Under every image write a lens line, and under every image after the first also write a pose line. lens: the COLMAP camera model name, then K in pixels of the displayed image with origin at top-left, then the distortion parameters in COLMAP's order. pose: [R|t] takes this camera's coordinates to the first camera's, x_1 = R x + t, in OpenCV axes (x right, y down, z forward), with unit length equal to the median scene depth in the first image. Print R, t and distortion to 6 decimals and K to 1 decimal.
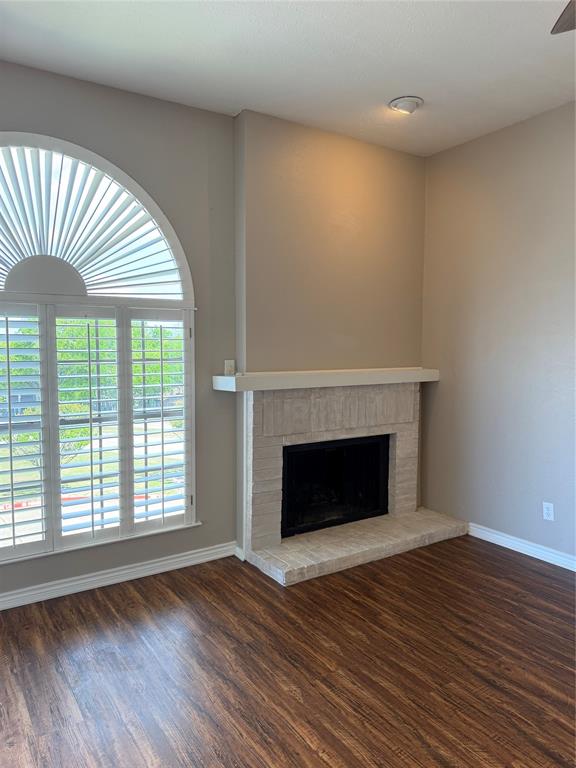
lens RADIAL K [[541.3, 0, 288.0], [0, 541.3, 384.0], [0, 0, 1]] dist [0.092721, -0.001072]
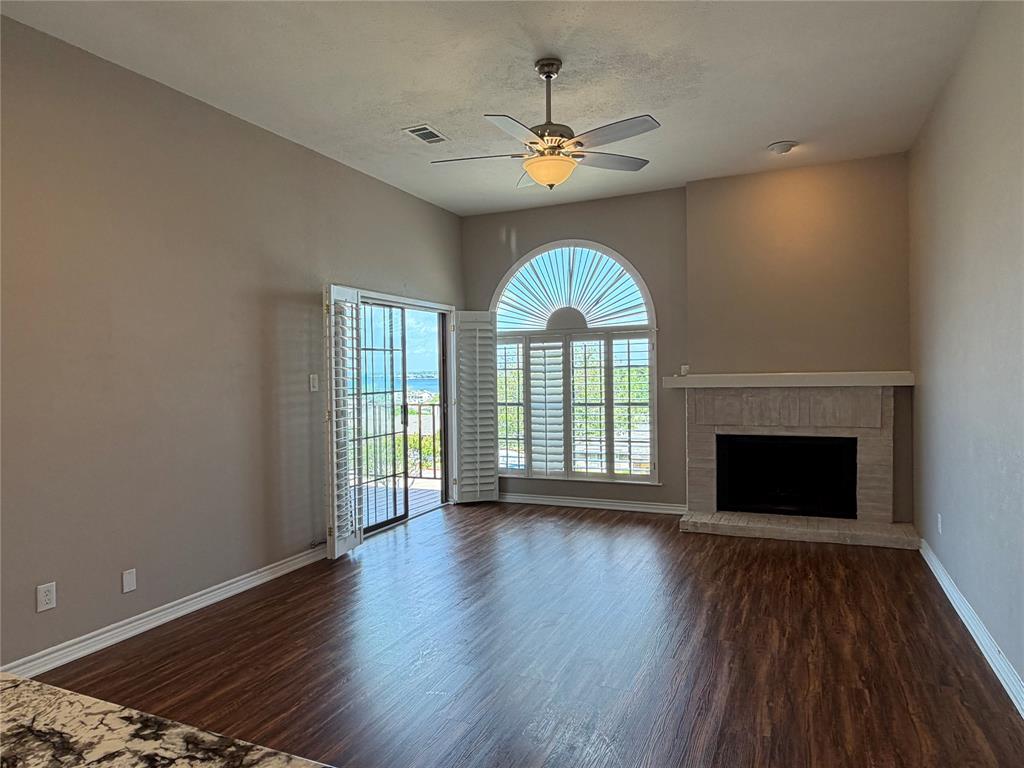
lens RADIAL K [[653.7, 0, 512.0], [0, 653.7, 384.0], [0, 0, 1]] dist [-0.000627, 0.000526]
pose [[0.526591, 0.008316, -0.850078, 1.045337], [-0.034517, 0.999337, -0.011606, 0.034648], [0.849418, 0.035454, 0.526529, -0.195202]]
